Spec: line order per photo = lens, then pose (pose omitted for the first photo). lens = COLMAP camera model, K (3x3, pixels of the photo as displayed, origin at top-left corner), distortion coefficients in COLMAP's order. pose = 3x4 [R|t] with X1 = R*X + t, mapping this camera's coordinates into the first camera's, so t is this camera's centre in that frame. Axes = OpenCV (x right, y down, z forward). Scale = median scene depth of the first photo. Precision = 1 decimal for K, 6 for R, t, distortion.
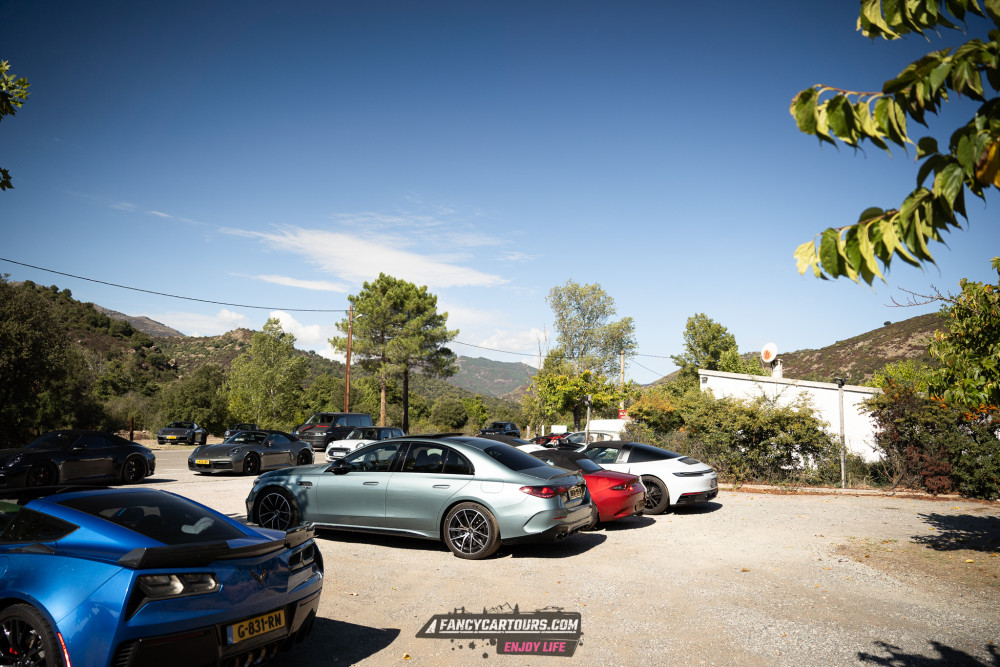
lens RADIAL K [[790.1, 0, 491.6], [0, 790.1, 329.3], [0, 0, 1]] dist [-0.177907, 0.103713]
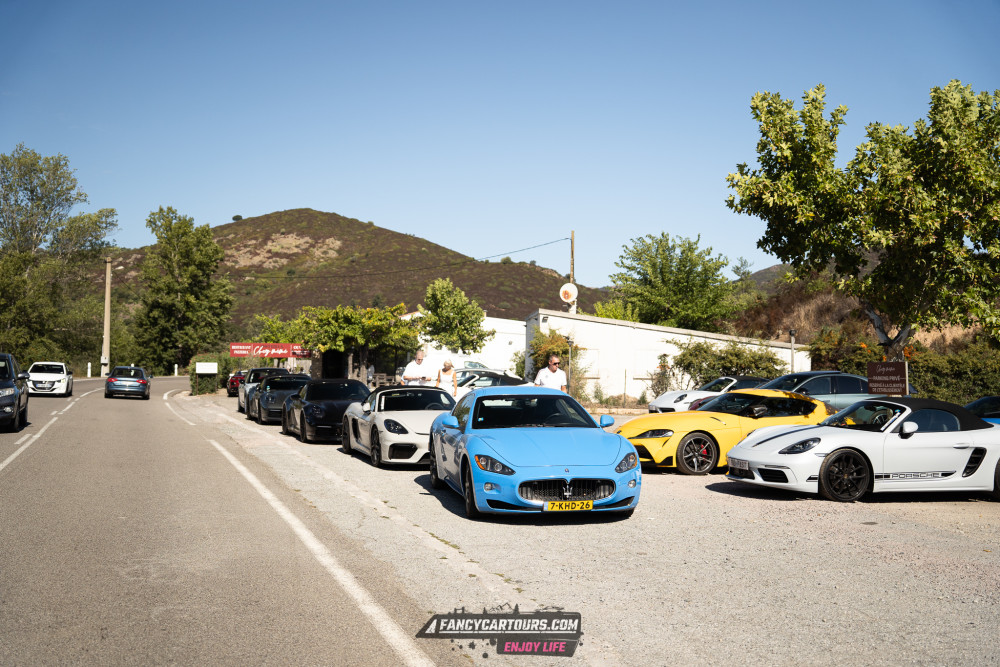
lens RADIAL K [[1180.9, 0, 496.8], [0, 1180.9, 337.4], [0, 0, 1]] dist [0.053466, 0.000000]
pose [[0.753021, 0.001678, 0.657994, -0.334714], [-0.070737, 0.994408, 0.078418, -0.012552], [-0.654183, -0.105595, 0.748929, -0.058248]]
